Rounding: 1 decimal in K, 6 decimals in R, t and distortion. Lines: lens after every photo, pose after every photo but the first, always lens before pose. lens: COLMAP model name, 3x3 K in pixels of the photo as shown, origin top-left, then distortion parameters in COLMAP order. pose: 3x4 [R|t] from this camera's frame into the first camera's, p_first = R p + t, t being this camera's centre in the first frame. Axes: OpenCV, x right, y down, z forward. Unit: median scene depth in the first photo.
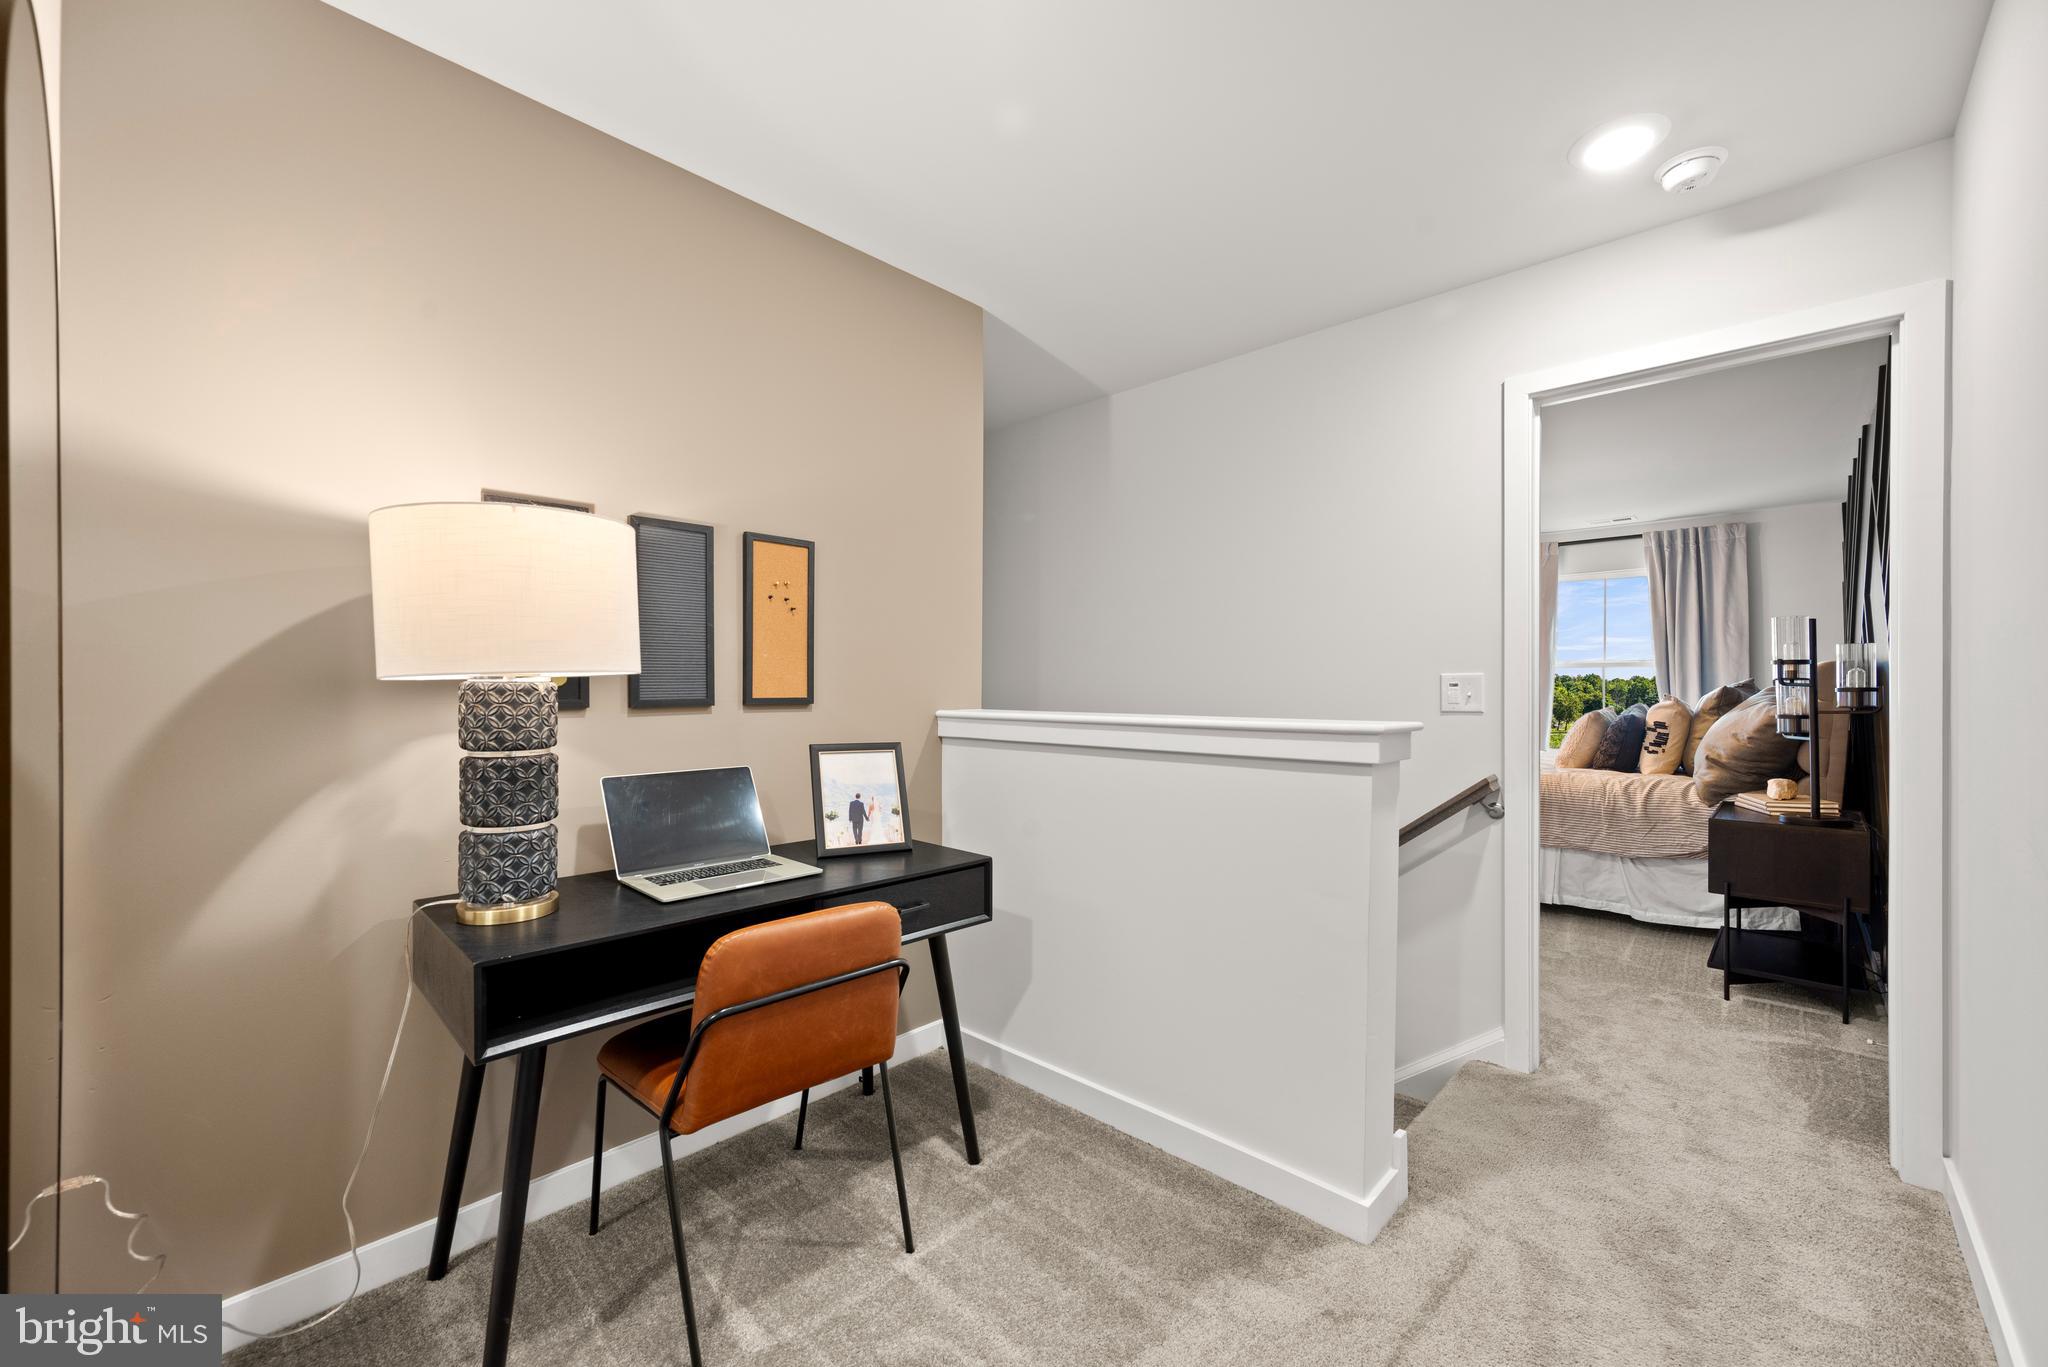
lens RADIAL K [[800.2, 0, 974.4], [0, 800.2, 694.6], [0, 0, 1]] dist [-0.000522, -0.000073]
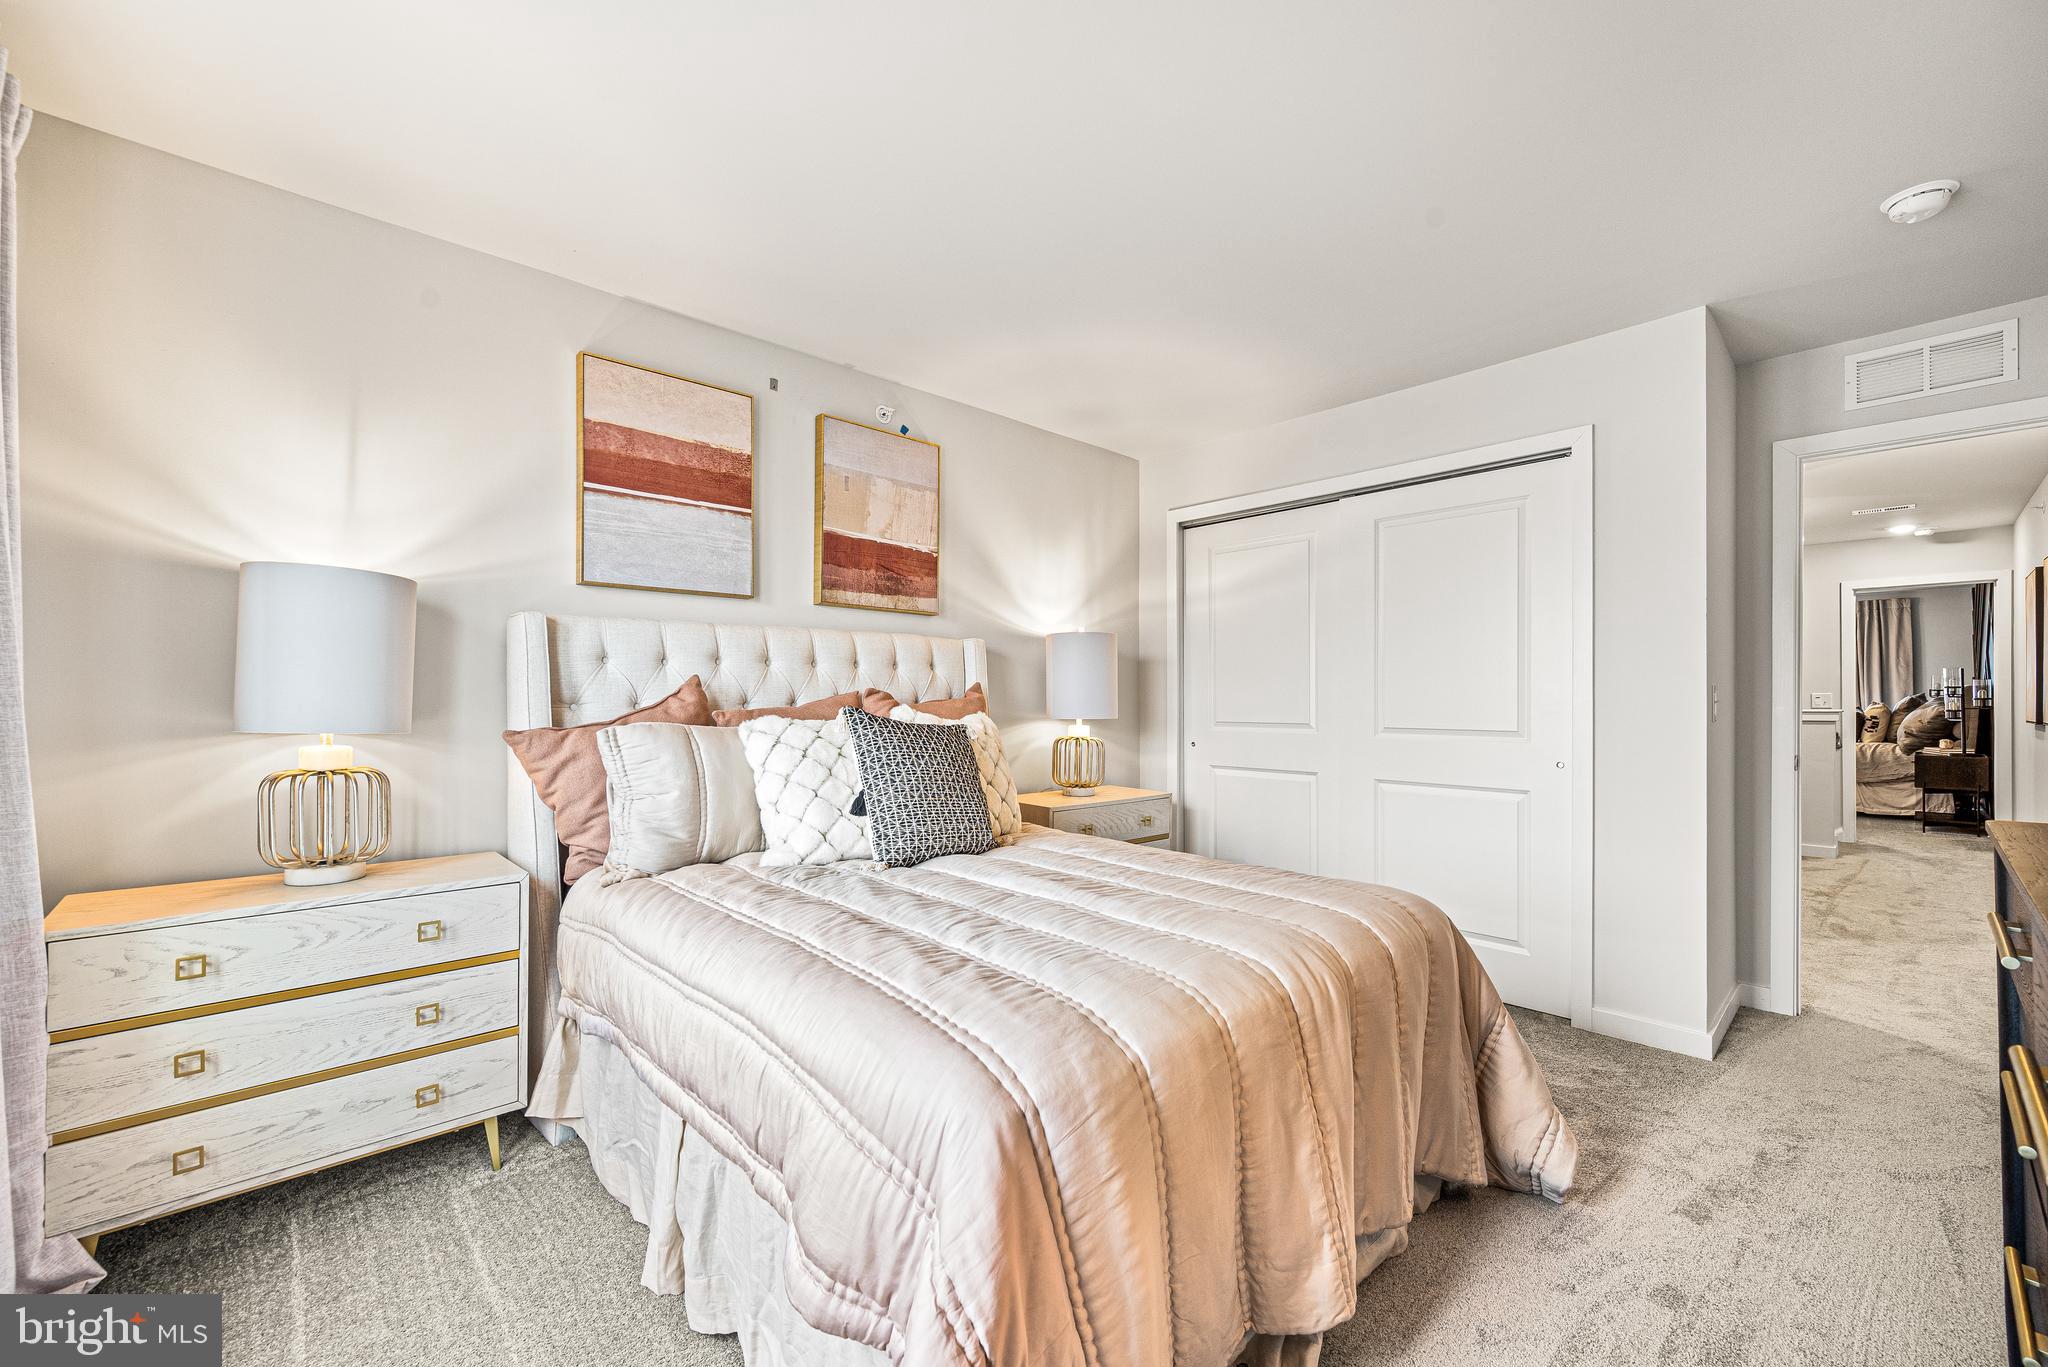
lens RADIAL K [[800.2, 0, 1026.9], [0, 800.2, 688.9], [0, 0, 1]] dist [-0.000522, -0.000073]
pose [[0.999226, 0.005522, -0.038954, -1.377565], [-0.006081, 0.999880, -0.014266, 0.012651], [0.038871, 0.014492, 0.999139, -1.246232]]
